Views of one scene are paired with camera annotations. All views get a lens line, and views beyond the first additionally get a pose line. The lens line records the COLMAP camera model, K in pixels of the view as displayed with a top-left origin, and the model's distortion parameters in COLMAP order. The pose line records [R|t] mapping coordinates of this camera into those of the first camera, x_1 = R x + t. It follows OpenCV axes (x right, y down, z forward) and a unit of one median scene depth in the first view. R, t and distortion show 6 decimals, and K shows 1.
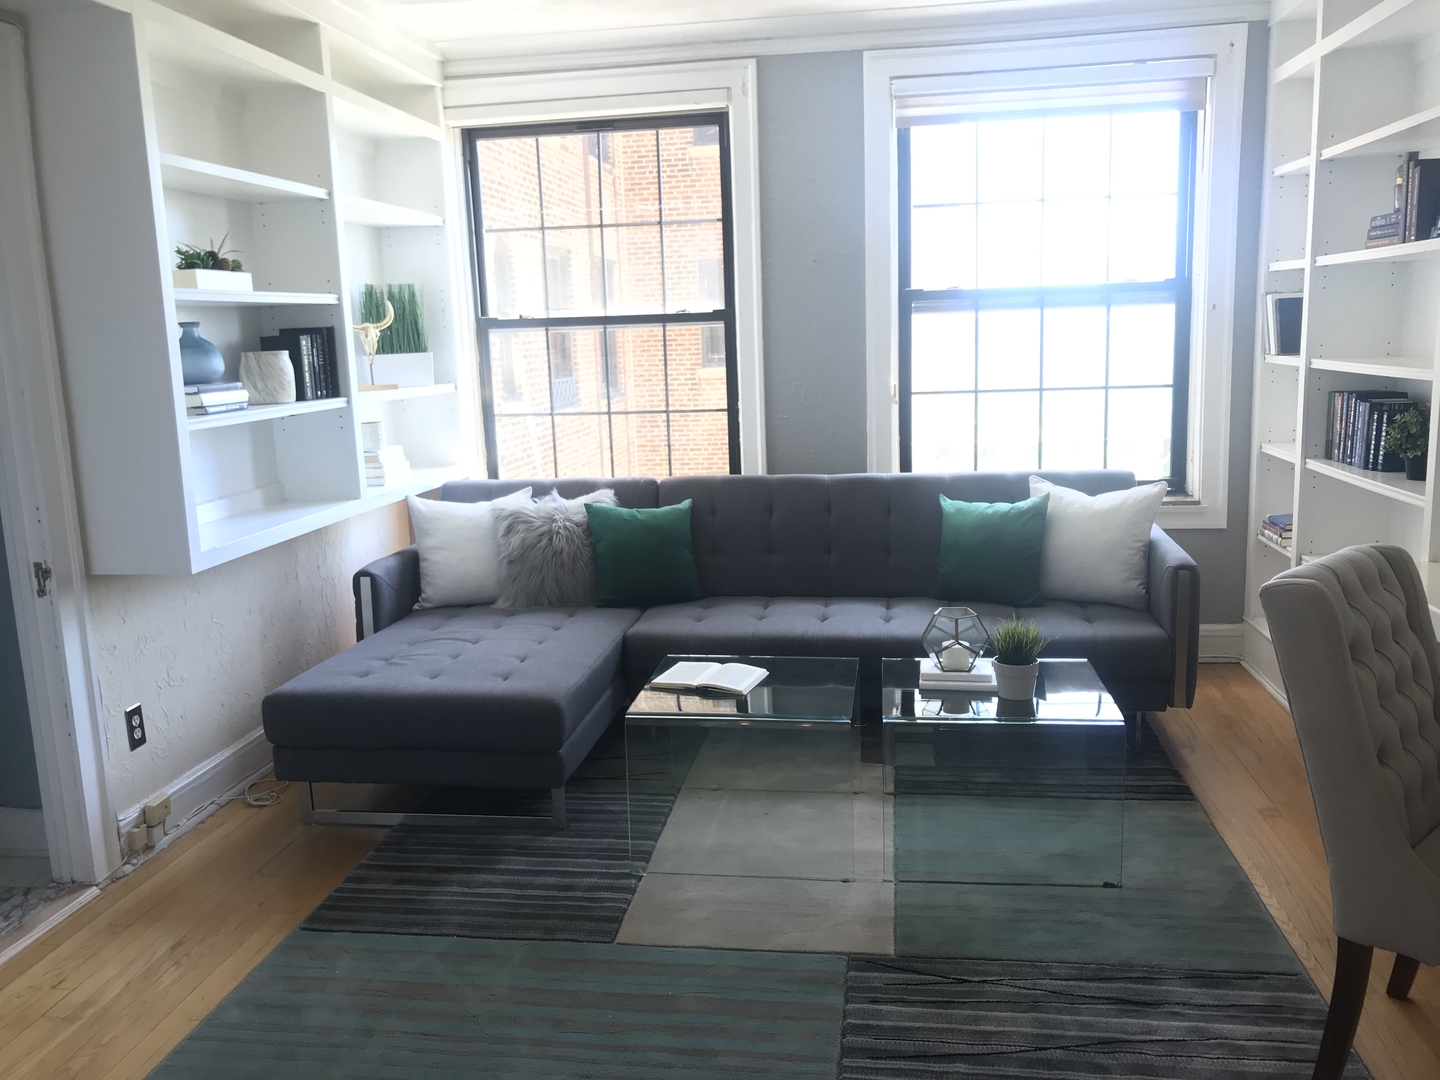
lens RADIAL K [[1196.6, 0, 720.0], [0, 1196.6, 540.0], [0, 0, 1]] dist [0.121861, -0.084503]
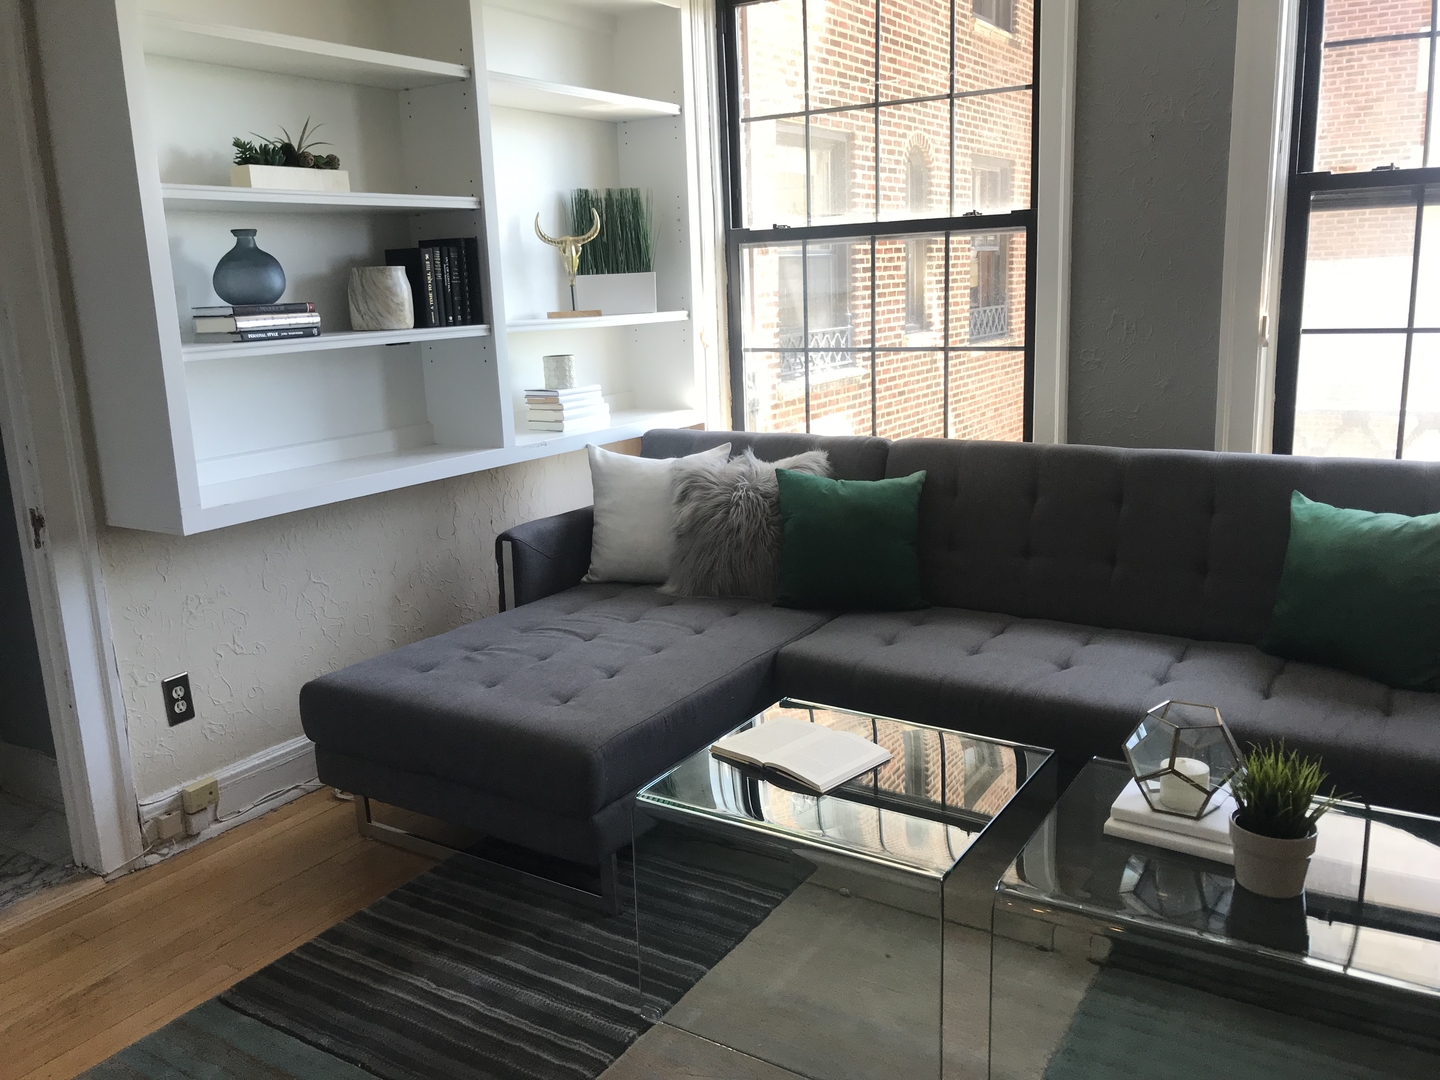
lens RADIAL K [[1197.6, 0, 720.0], [0, 1197.6, 540.0], [0, 0, 1]] dist [0.037296, 0.013089]
pose [[0.914938, 0.090292, -0.393365, 0.174617], [-0.067439, 0.995153, 0.071568, -0.041091], [0.397920, -0.038952, 0.916593, 0.311974]]
